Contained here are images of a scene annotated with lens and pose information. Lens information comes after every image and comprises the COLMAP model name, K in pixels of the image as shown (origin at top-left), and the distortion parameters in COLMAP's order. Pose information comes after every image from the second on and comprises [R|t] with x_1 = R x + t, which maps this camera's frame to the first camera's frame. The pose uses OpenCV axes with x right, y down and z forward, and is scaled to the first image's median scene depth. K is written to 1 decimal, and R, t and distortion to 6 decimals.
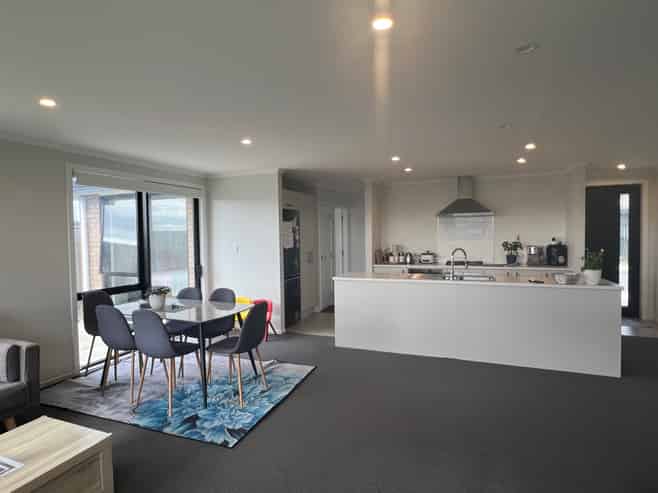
lens RADIAL K [[366.0, 0, 329.0], [0, 366.0, 246.5], [0, 0, 1]] dist [-0.003770, -0.000546]
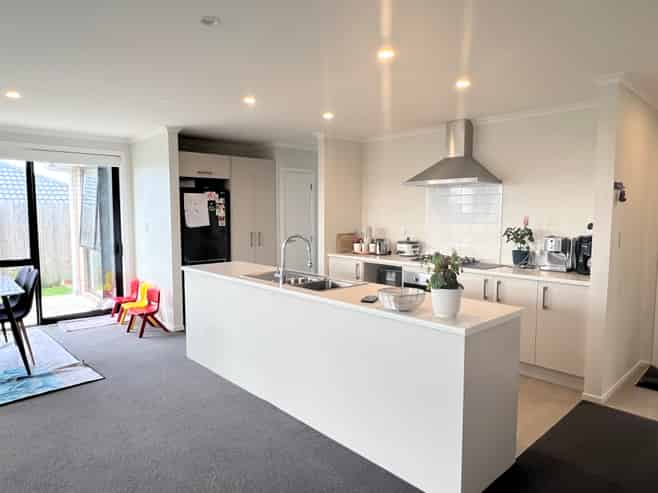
lens RADIAL K [[422.8, 0, 329.0], [0, 422.8, 246.5], [0, 0, 1]] dist [0.001589, 0.001975]
pose [[0.903471, 0.051849, -0.425501, 0.538187], [-0.029605, 0.997835, 0.058728, -0.014818], [0.427625, -0.040462, 0.903050, 0.277082]]
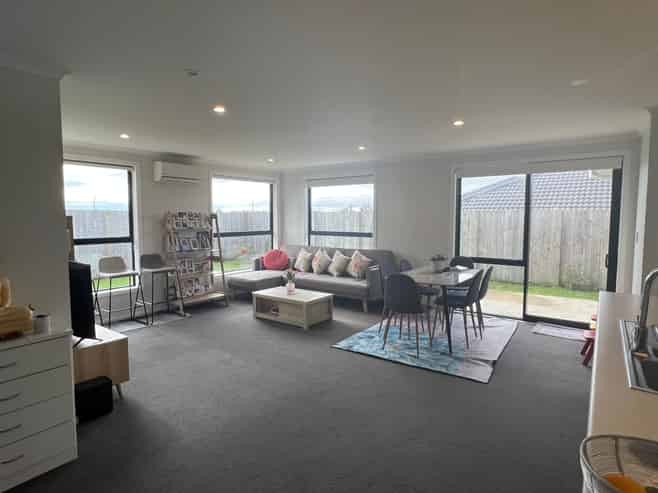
lens RADIAL K [[366.0, 0, 329.0], [0, 366.0, 246.5], [0, 0, 1]] dist [-0.003770, -0.000546]
pose [[-0.245665, 0.092431, -0.964938, 0.548945], [-0.031918, 0.994132, 0.103353, -0.026744], [0.968829, 0.056189, -0.241274, 0.587323]]
